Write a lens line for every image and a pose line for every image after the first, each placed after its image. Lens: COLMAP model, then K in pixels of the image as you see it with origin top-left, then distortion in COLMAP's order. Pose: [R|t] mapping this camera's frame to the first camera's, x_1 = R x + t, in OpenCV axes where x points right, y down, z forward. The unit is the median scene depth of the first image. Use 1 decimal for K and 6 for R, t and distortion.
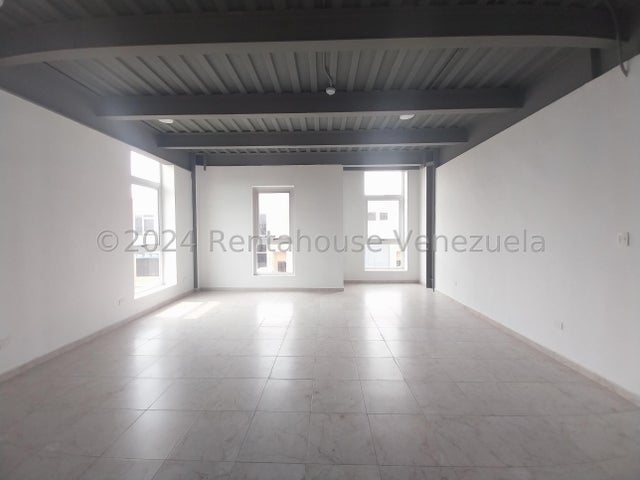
lens RADIAL K [[246.9, 0, 320.0], [0, 246.9, 240.0], [0, 0, 1]] dist [0.024731, -0.018260]
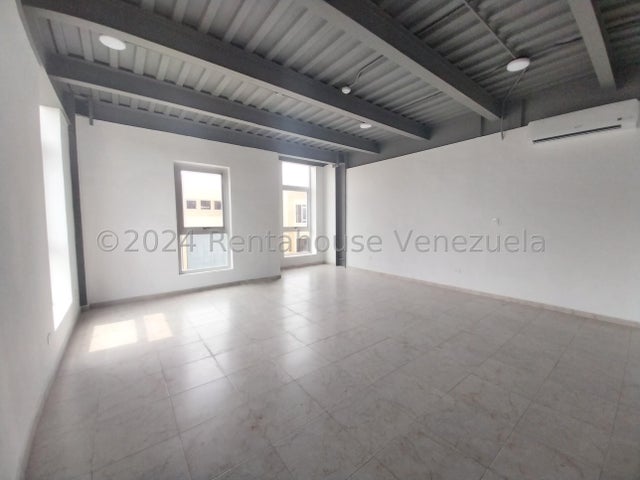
lens RADIAL K [[246.9, 0, 320.0], [0, 246.9, 240.0], [0, 0, 1]] dist [0.024731, -0.018260]
pose [[0.781925, -0.047936, 0.621526, -0.392314], [0.023971, 0.998614, 0.046862, 0.005327], [-0.622911, -0.021744, 0.781990, 0.099576]]
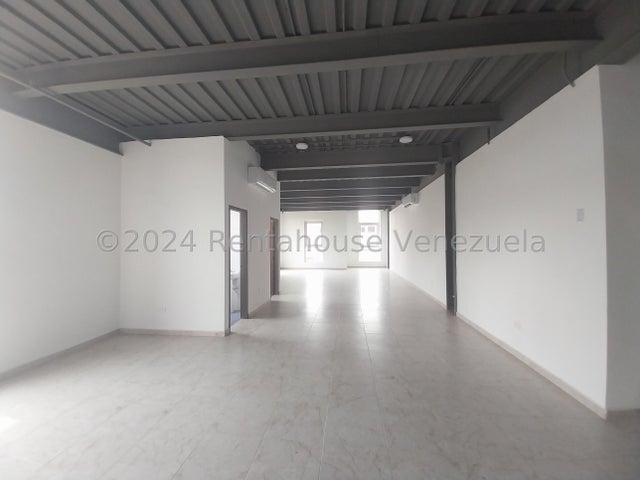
lens RADIAL K [[246.9, 0, 320.0], [0, 246.9, 240.0], [0, 0, 1]] dist [0.024731, -0.018260]
pose [[0.996339, 0.011911, -0.084659, 0.051297], [-0.015567, 0.998969, -0.042656, 0.050457], [0.084063, 0.043817, 0.995497, -1.133945]]
